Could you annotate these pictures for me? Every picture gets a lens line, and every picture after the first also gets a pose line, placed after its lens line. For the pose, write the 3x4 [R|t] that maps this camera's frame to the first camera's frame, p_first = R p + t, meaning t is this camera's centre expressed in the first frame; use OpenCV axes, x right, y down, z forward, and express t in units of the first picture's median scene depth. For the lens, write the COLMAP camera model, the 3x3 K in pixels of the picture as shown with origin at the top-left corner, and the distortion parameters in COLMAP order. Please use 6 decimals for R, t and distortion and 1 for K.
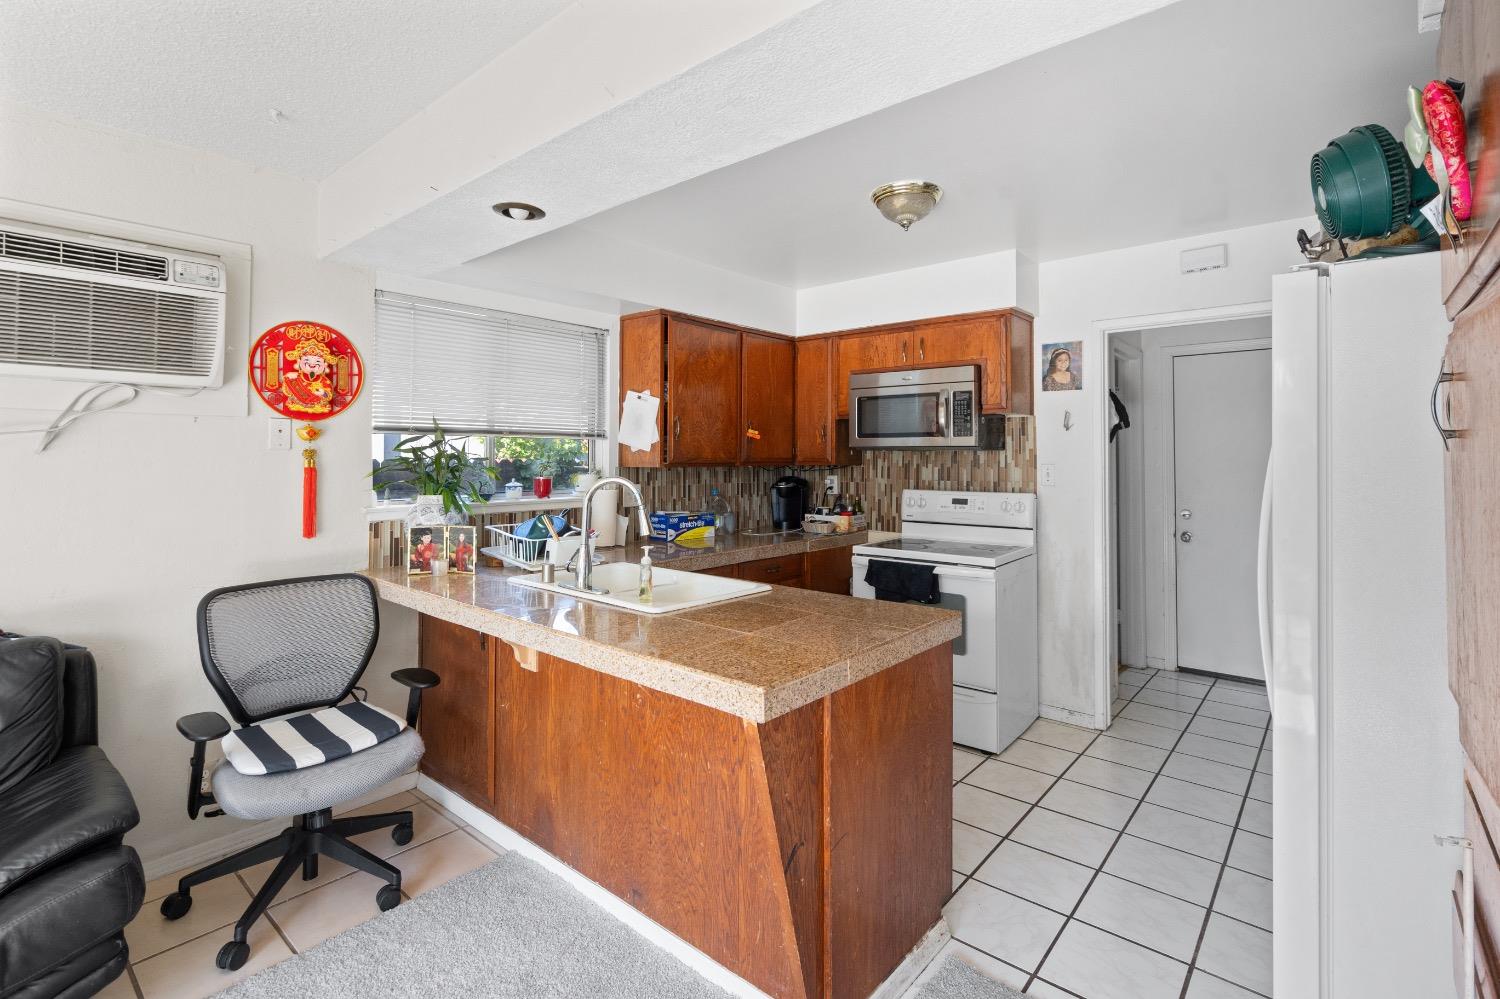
lens RADIAL K [[705.6, 0, 748.8], [0, 705.6, 443.1], [0, 0, 1]] dist [0.000271, 0.000828]
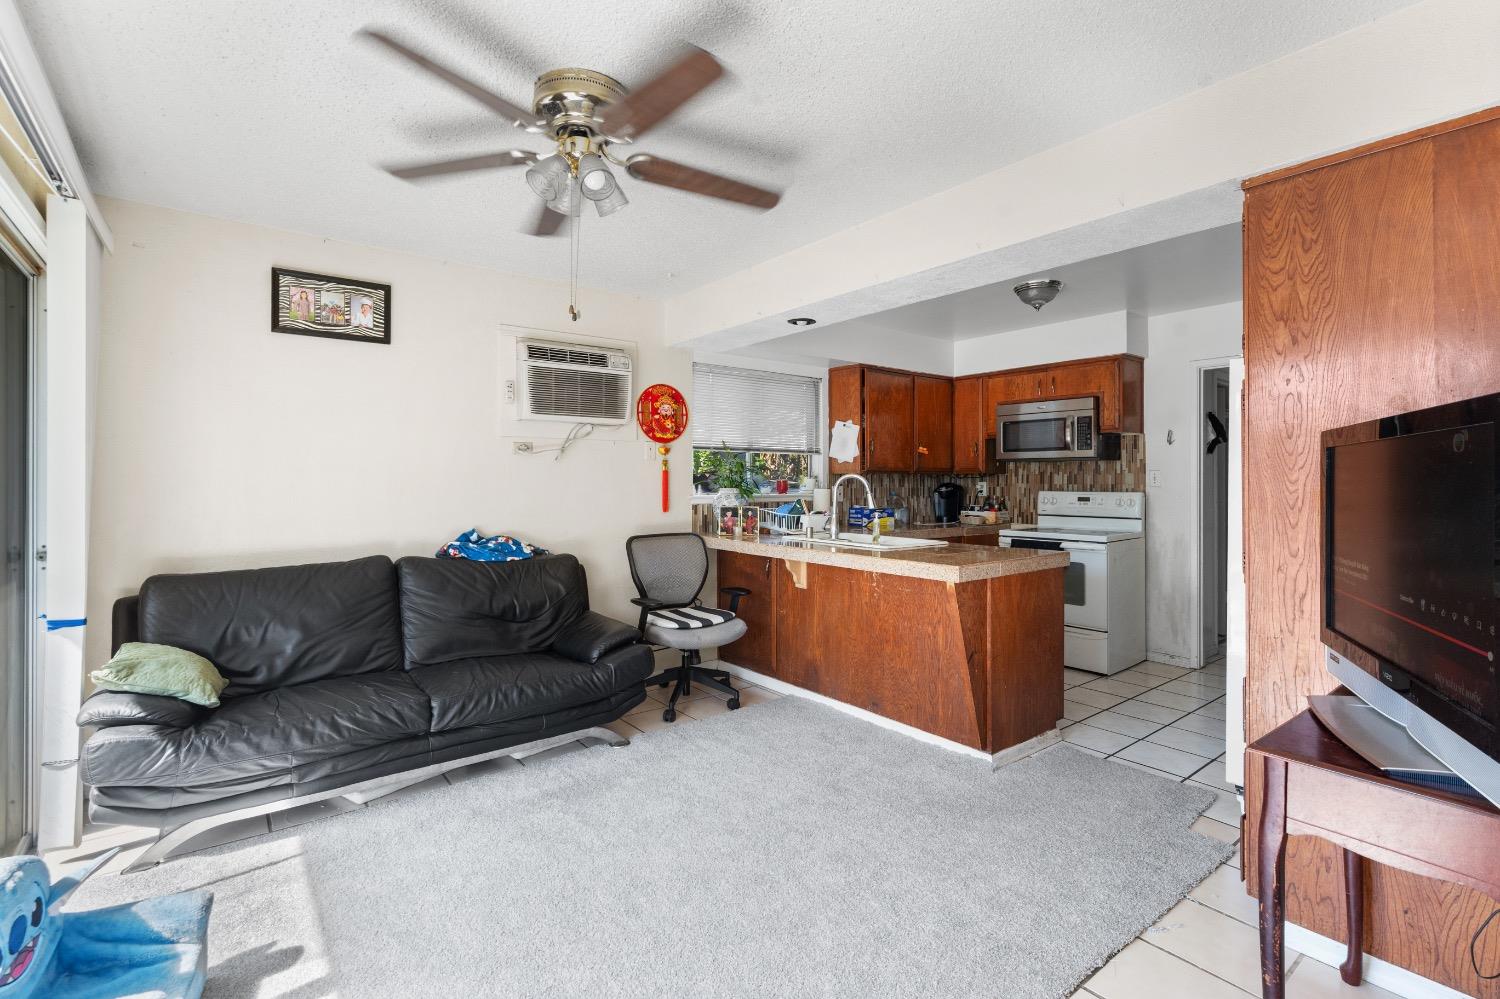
lens RADIAL K [[692.6, 0, 750.3], [0, 692.6, 475.5], [0, 0, 1]] dist [-0.003448, 0.002026]
pose [[0.981508, -0.003162, -0.191395, -0.079059], [0.005801, 0.999896, 0.013232, 0.019918], [0.191333, -0.014097, 0.981424, -0.466579]]
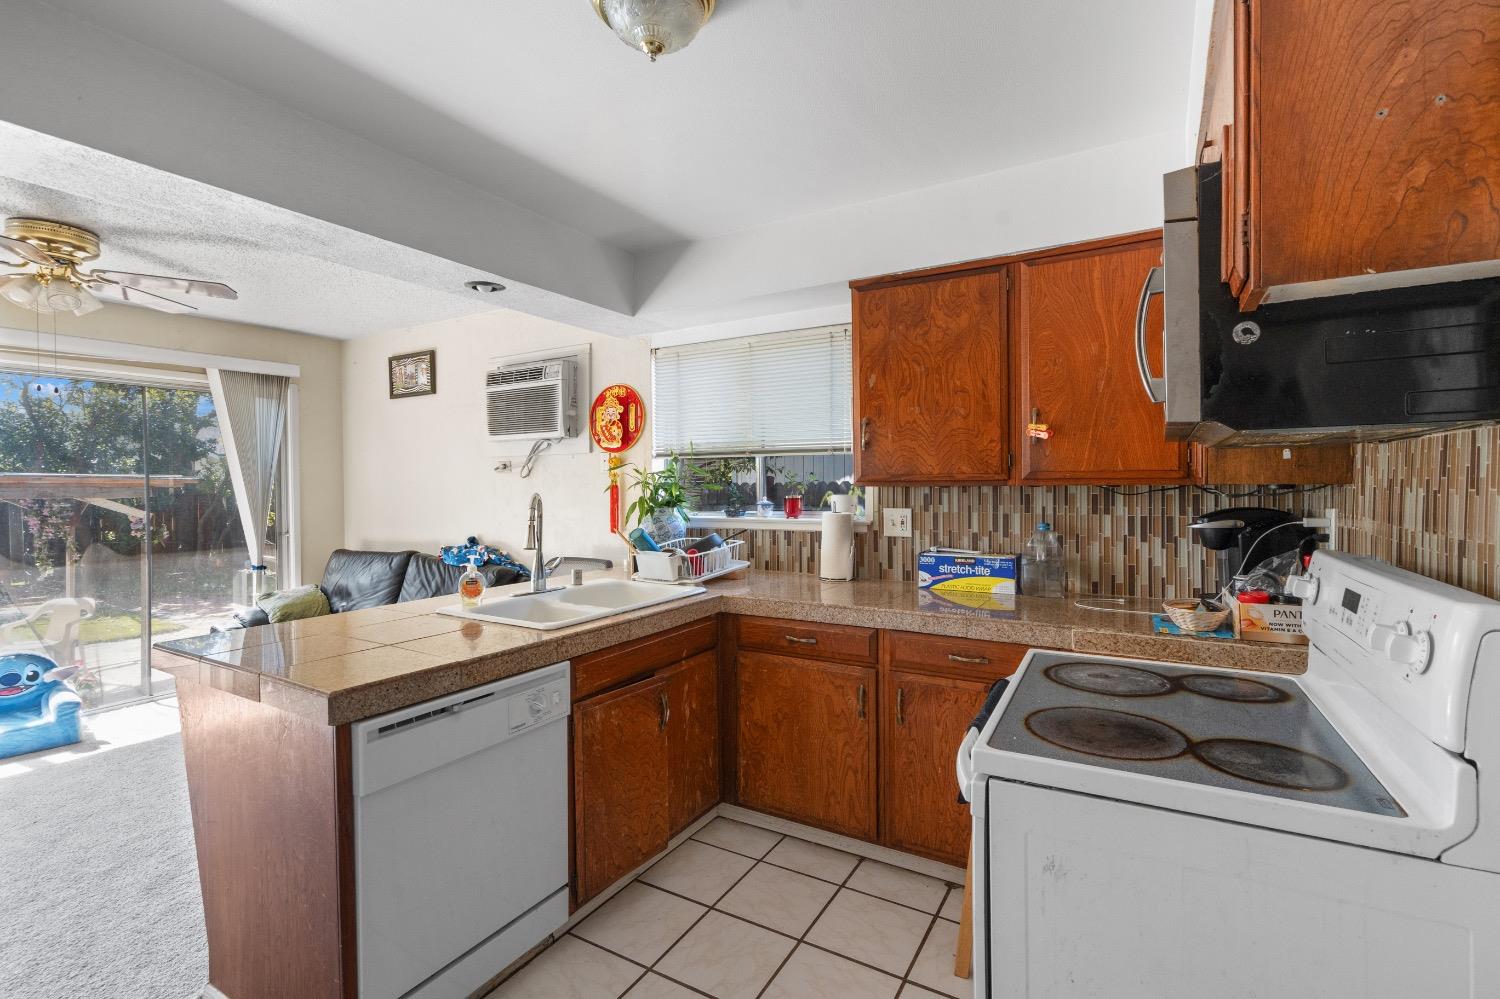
lens RADIAL K [[681.9, 0, 743.7], [0, 681.9, 493.2], [0, 0, 1]] dist [-0.001468, 0.000199]
pose [[0.171220, 0.009264, -0.985189, 0.632468], [0.026610, 0.999548, 0.014023, 0.029752], [0.984873, -0.028617, 0.170896, 0.799363]]
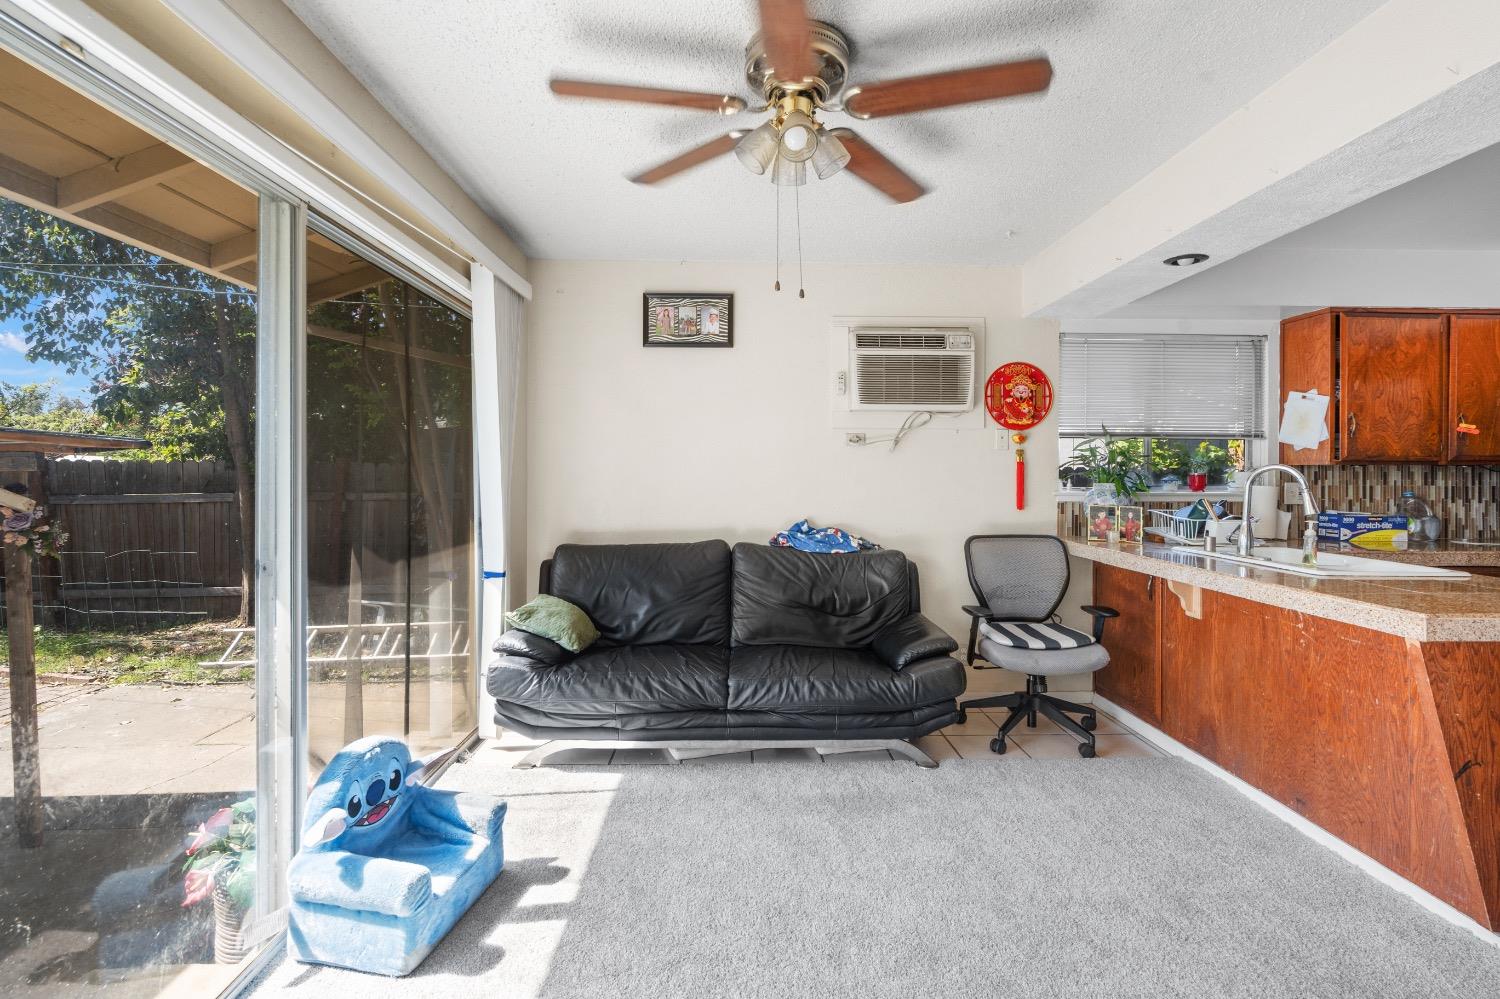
lens RADIAL K [[692.6, 0, 750.3], [0, 692.6, 475.5], [0, 0, 1]] dist [-0.003448, 0.002026]
pose [[0.673802, 0.002604, -0.738907, 0.049932], [0.011902, 0.999826, 0.014377, 0.027543], [0.738816, -0.018482, 0.673654, -0.300348]]
